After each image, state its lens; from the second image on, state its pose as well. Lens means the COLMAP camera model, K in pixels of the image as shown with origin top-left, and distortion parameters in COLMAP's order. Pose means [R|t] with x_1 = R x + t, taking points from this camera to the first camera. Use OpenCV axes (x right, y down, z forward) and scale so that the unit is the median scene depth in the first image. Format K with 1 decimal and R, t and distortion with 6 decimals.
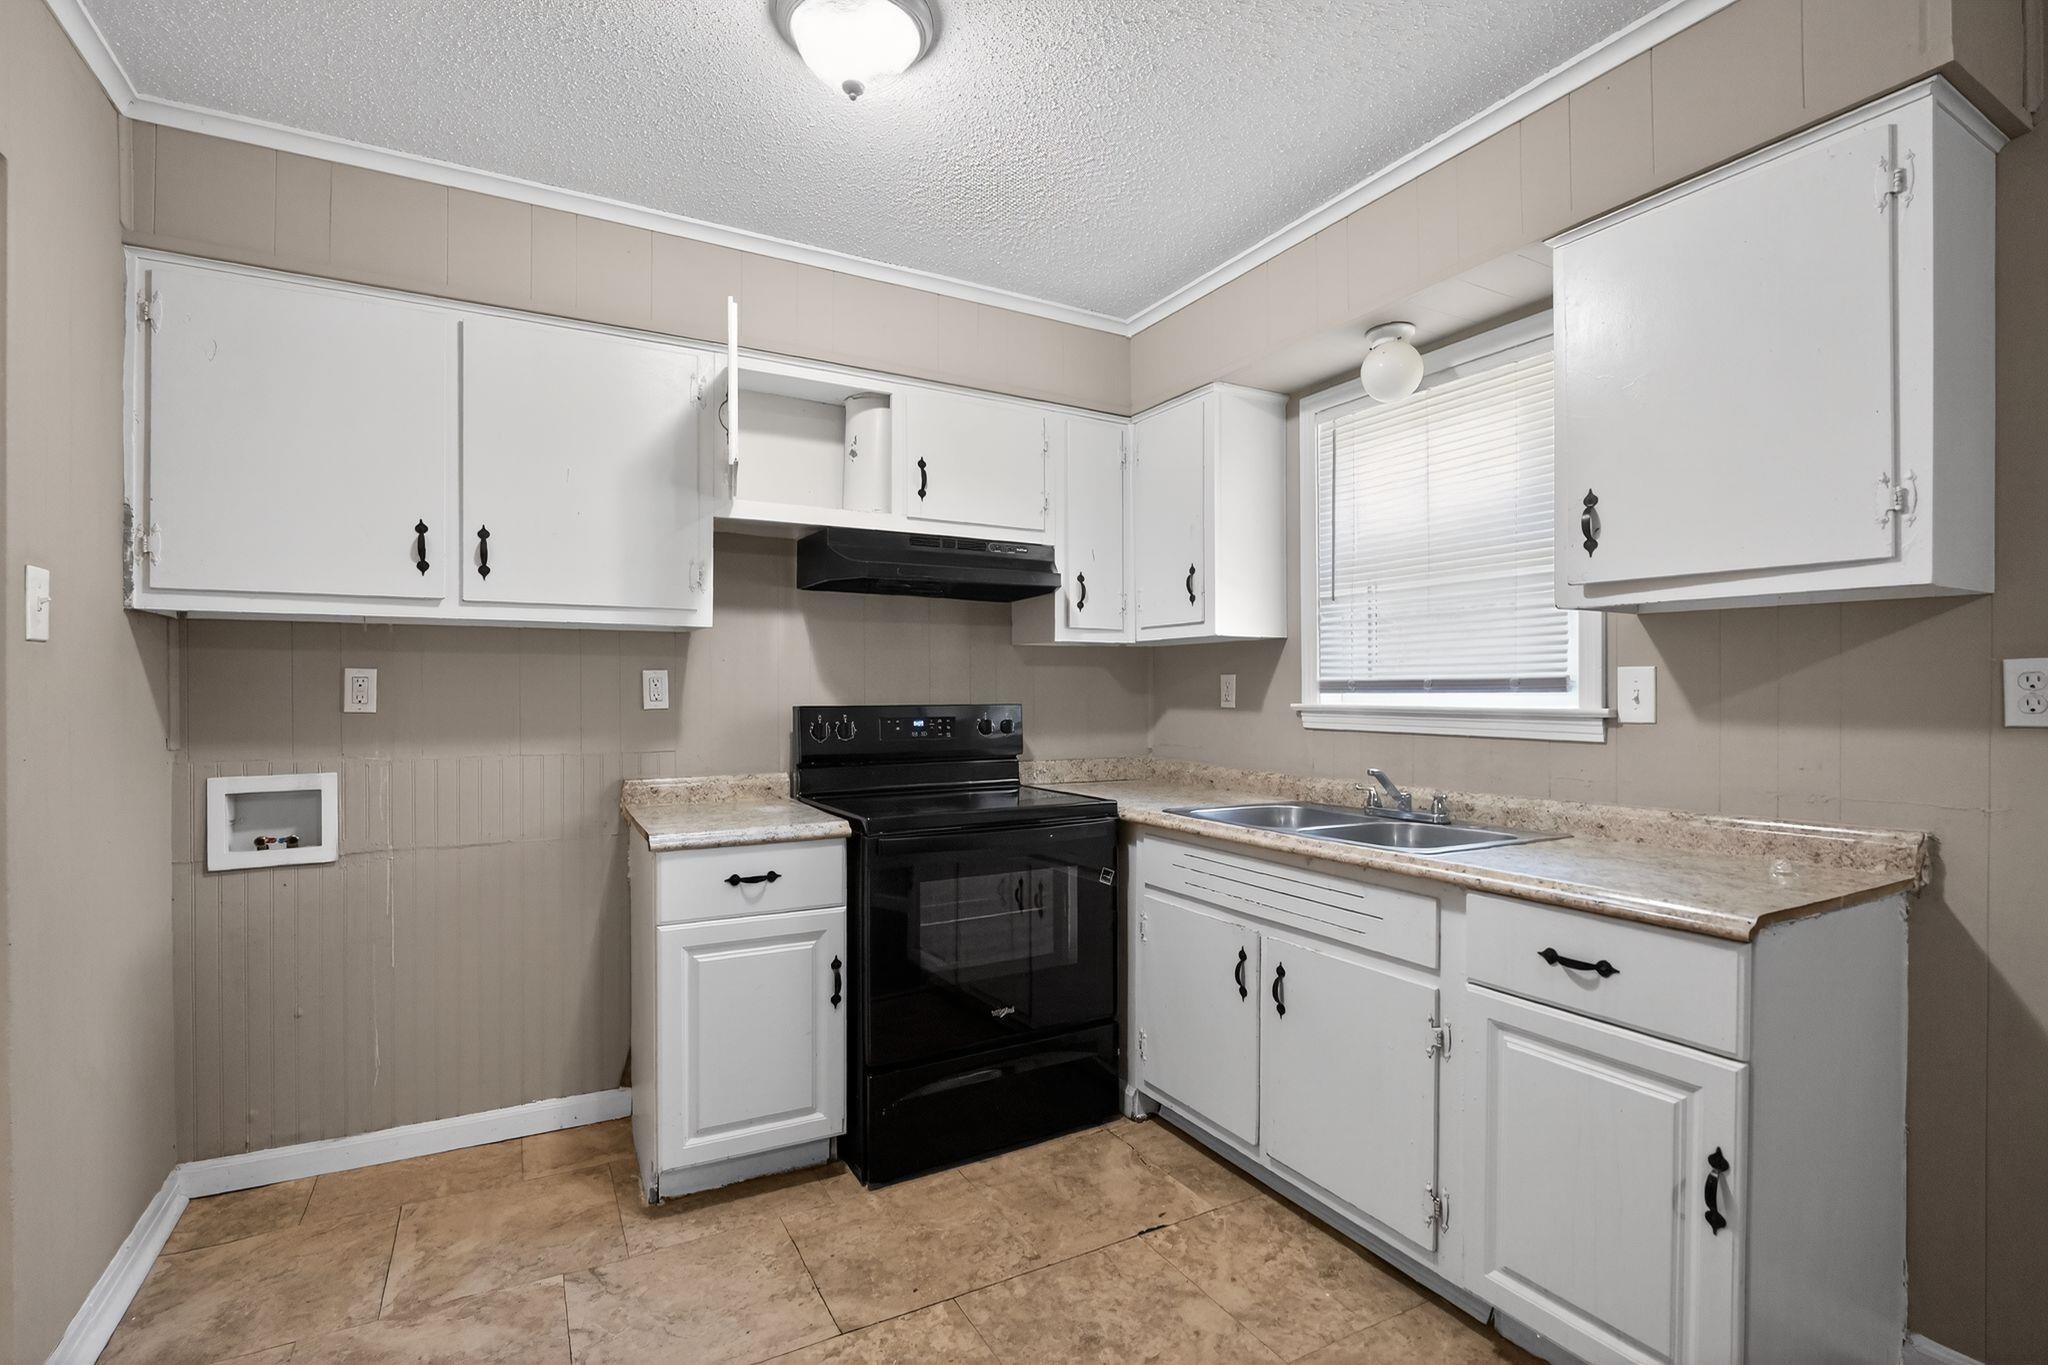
lens RADIAL K [[935.3, 0, 1014.3], [0, 935.3, 696.1], [0, 0, 1]] dist [-0.015755, 0.001765]
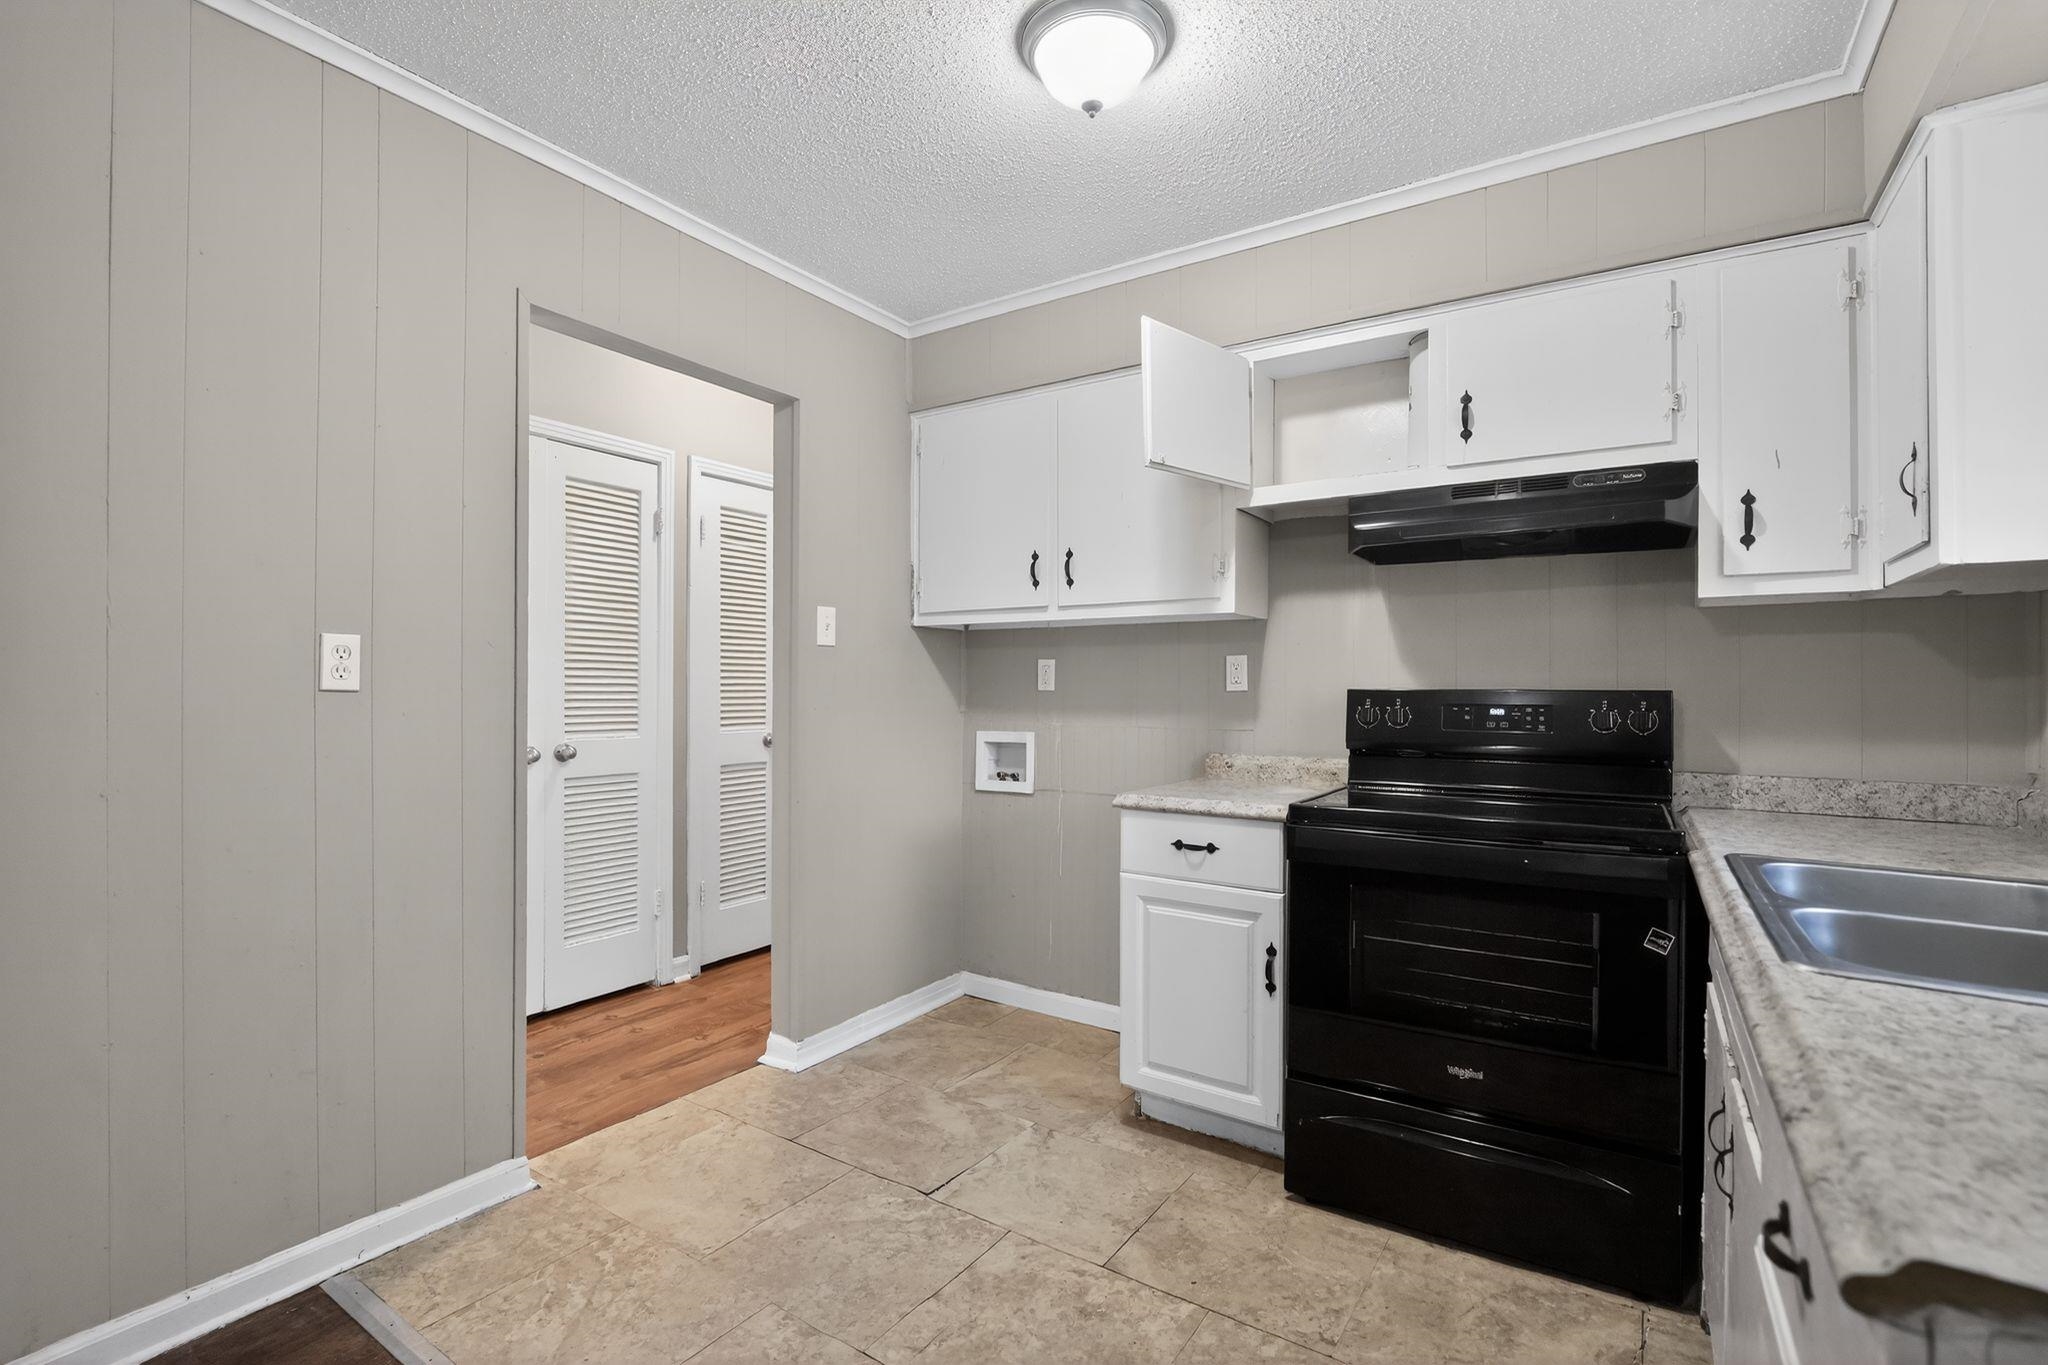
lens RADIAL K [[935.3, 0, 1011.2], [0, 935.3, 687.0], [0, 0, 1]] dist [-0.015755, 0.001765]
pose [[0.456681, 0.001583, -0.889629, 0.550000], [-0.009255, 0.999953, -0.002971, 0.017661], [0.889583, 0.009590, 0.456674, 0.313674]]
